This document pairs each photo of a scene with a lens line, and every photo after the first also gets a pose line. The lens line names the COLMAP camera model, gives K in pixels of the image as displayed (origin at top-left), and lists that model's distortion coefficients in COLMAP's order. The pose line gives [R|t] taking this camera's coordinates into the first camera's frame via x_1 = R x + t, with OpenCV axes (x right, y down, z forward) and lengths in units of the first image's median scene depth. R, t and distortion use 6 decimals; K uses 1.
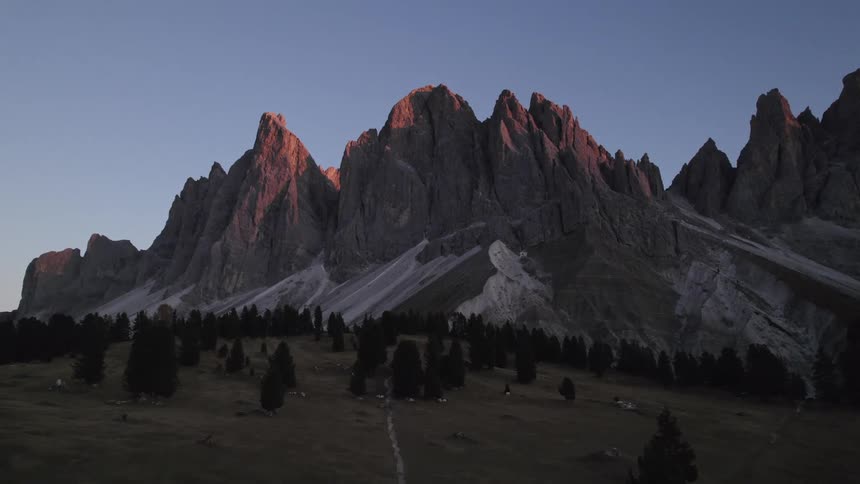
lens RADIAL K [[562.0, 0, 429.0], [0, 562.0, 246.0], [0, 0, 1]] dist [-0.073348, 0.064468]
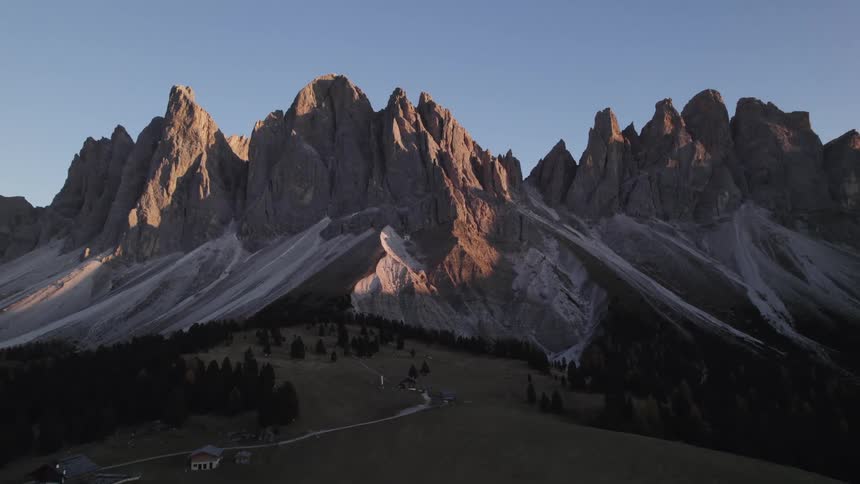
lens RADIAL K [[562.0, 0, 429.0], [0, 562.0, 246.0], [0, 0, 1]] dist [-0.073348, 0.064468]
pose [[0.979358, 0.021970, 0.200936, -0.032786], [-0.040561, 0.995216, 0.088880, -0.065982], [-0.198022, -0.095195, 0.975564, -0.215585]]
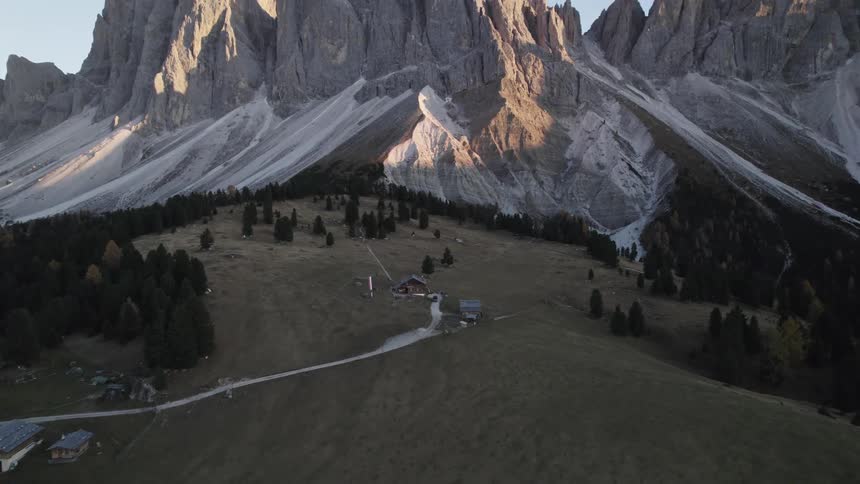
lens RADIAL K [[562.0, 0, 429.0], [0, 562.0, 246.0], [0, 0, 1]] dist [-0.073348, 0.064468]
pose [[0.992992, -0.008729, 0.117856, -0.008124], [-0.029152, 0.948357, 0.315862, -0.049220], [-0.114526, -0.317085, 0.941457, -0.139998]]
